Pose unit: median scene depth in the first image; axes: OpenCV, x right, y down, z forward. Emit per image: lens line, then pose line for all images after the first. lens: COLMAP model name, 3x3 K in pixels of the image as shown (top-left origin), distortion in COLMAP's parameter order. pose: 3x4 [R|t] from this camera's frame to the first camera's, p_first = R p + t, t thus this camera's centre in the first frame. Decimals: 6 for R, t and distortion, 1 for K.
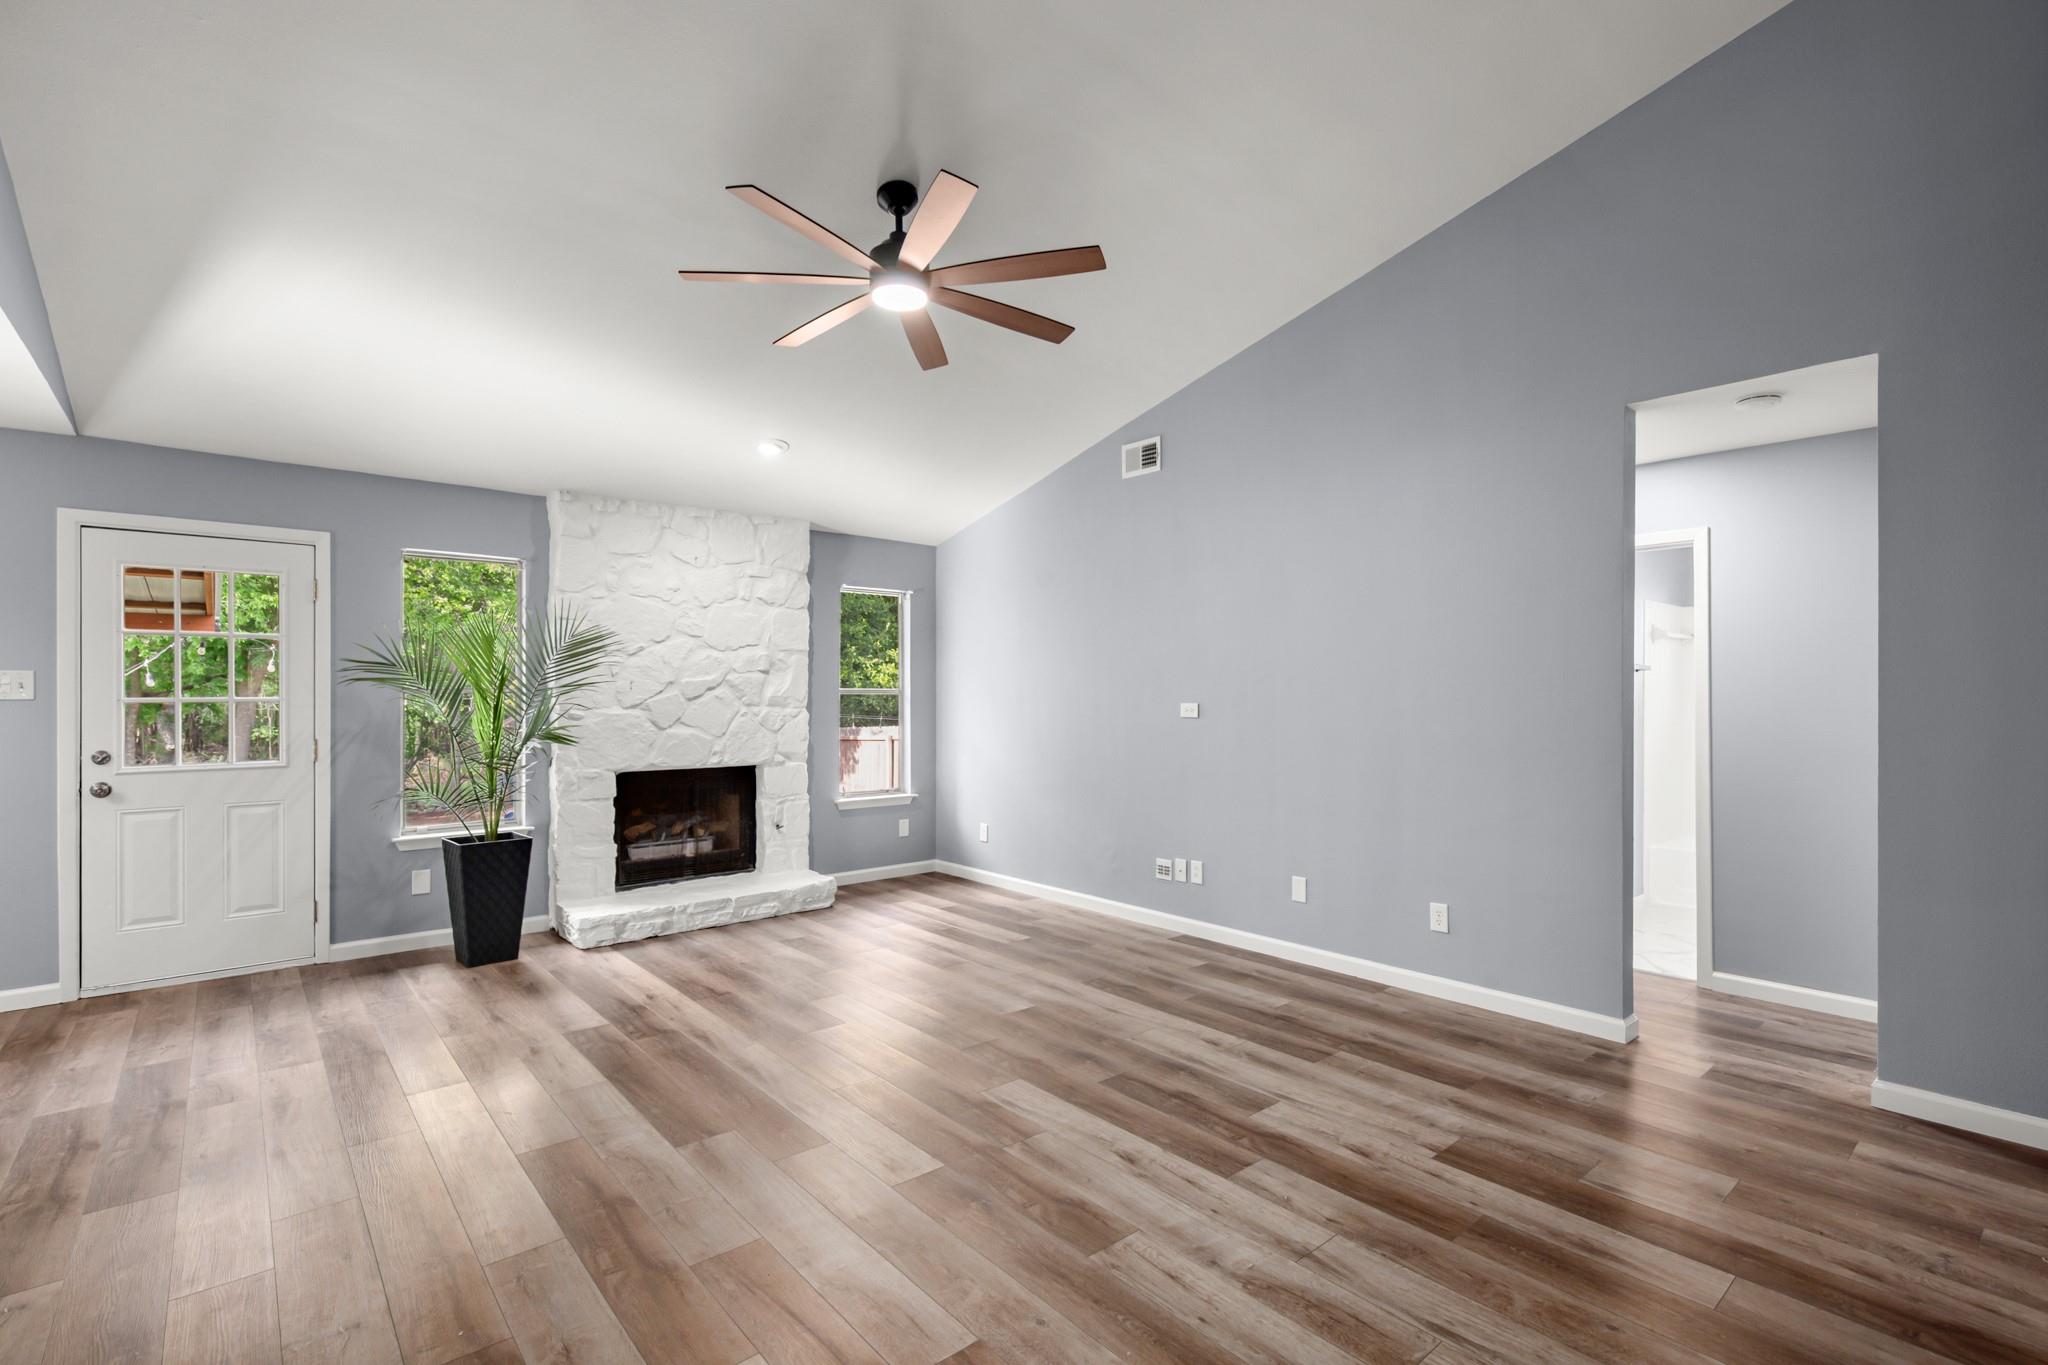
lens RADIAL K [[941.2, 0, 1037.5], [0, 941.2, 687.8], [0, 0, 1]] dist [0.005054, 0.000467]
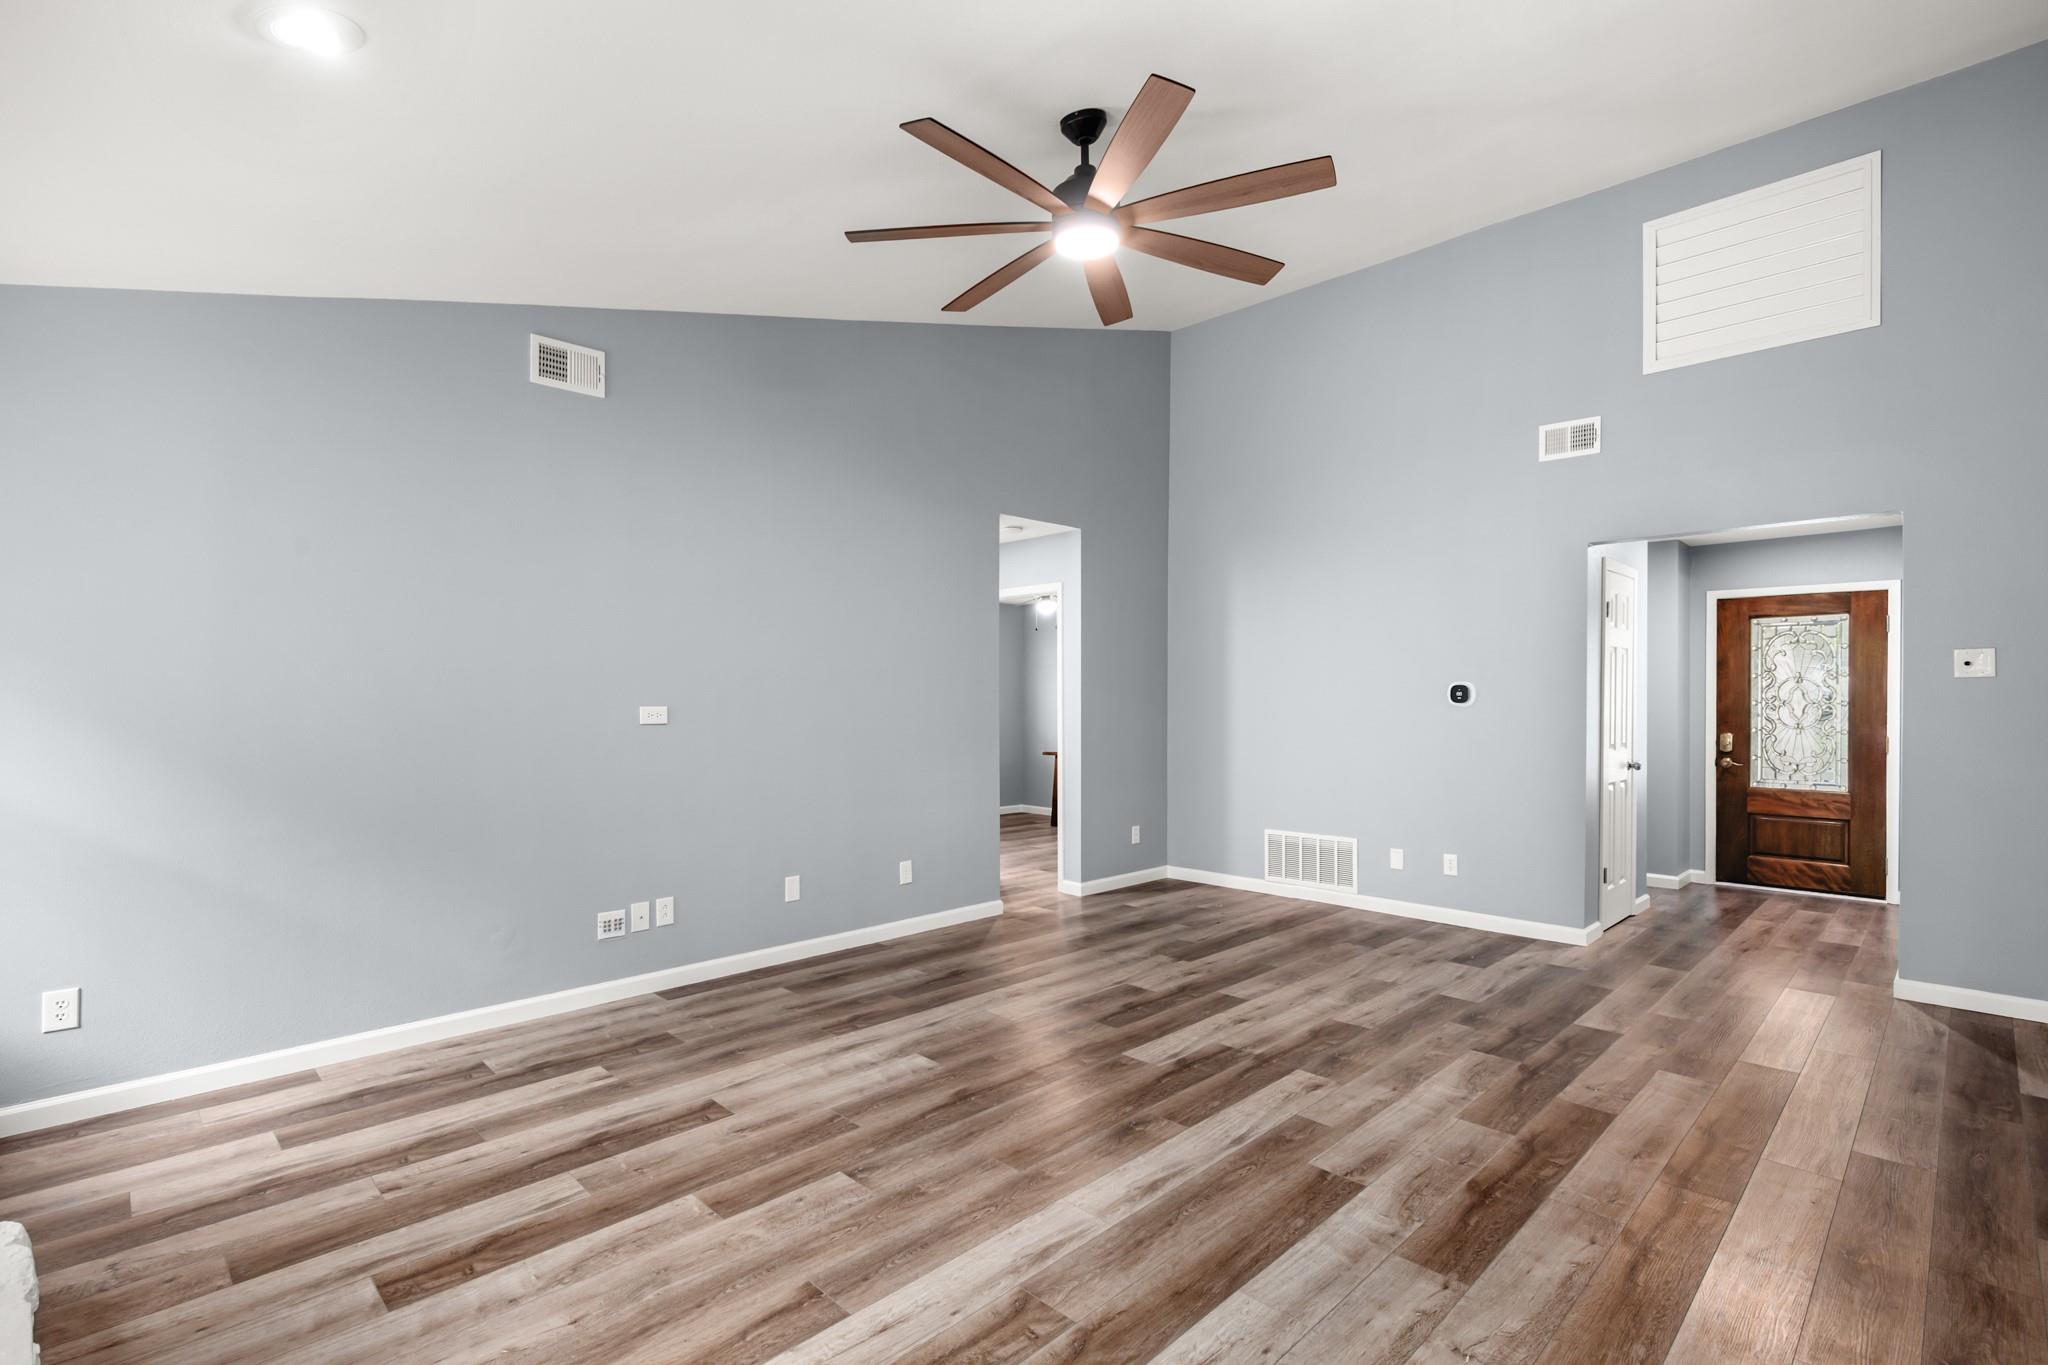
lens RADIAL K [[941.2, 0, 1036.5], [0, 941.2, 692.6], [0, 0, 1]] dist [0.005054, 0.000467]
pose [[-0.074097, 0.003730, 0.997244, -0.739231], [-0.008153, 0.999957, -0.004346, 0.005186], [-0.997218, -0.008453, -0.074064, 0.802121]]
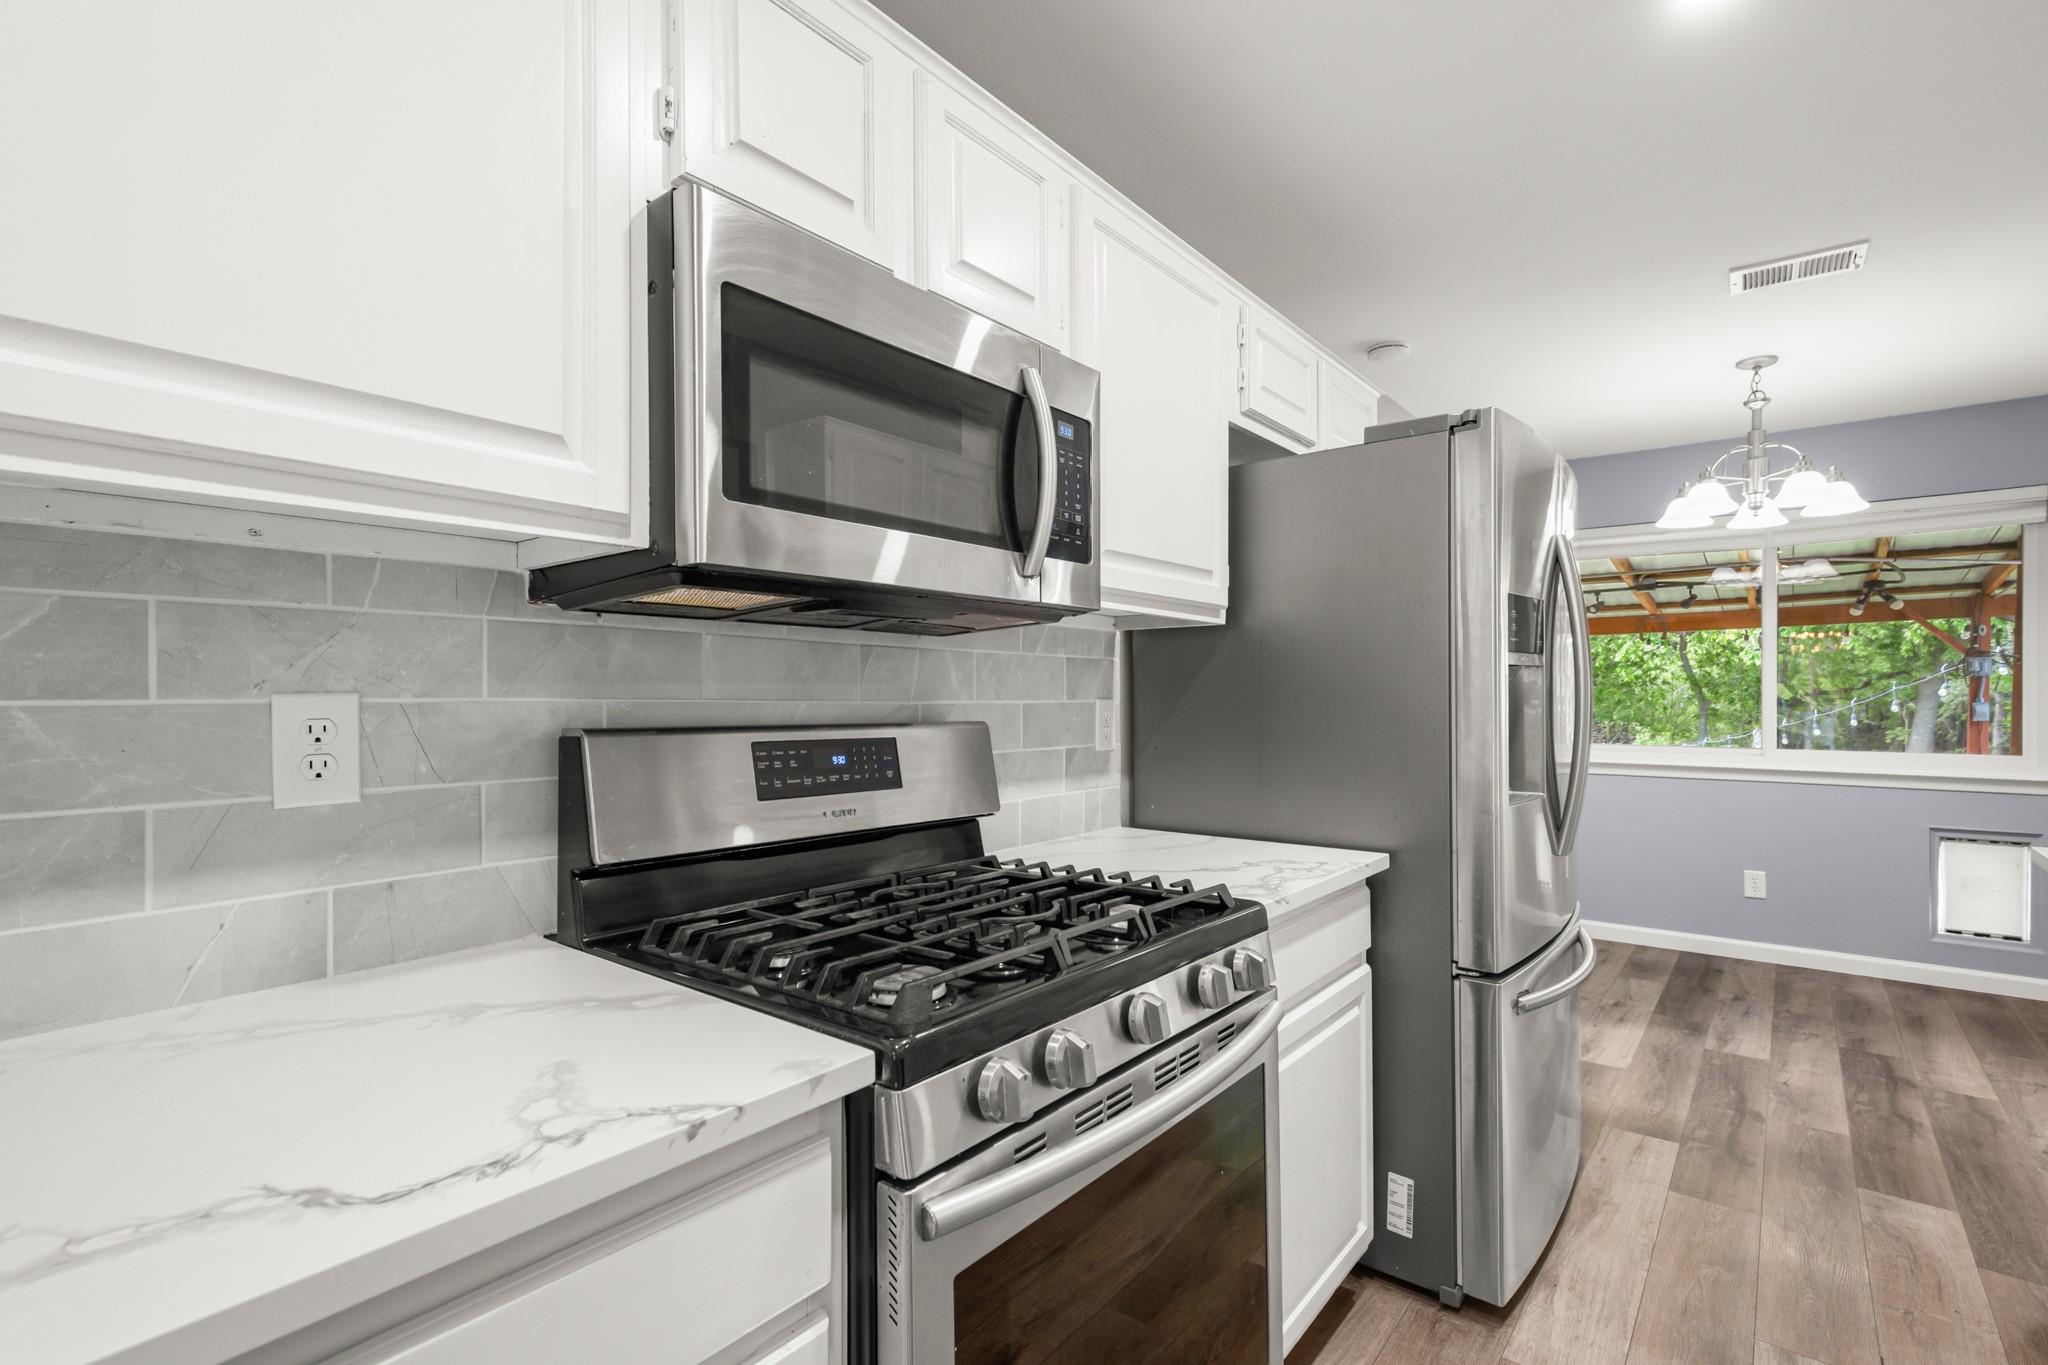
lens RADIAL K [[941.2, 0, 1030.1], [0, 941.2, 694.2], [0, 0, 1]] dist [0.005054, 0.000467]
pose [[0.175197, 0.005346, -0.984519, -0.293993], [0.012662, 0.999890, 0.007683, 0.007196], [0.984452, -0.013812, 0.175110, -0.174981]]
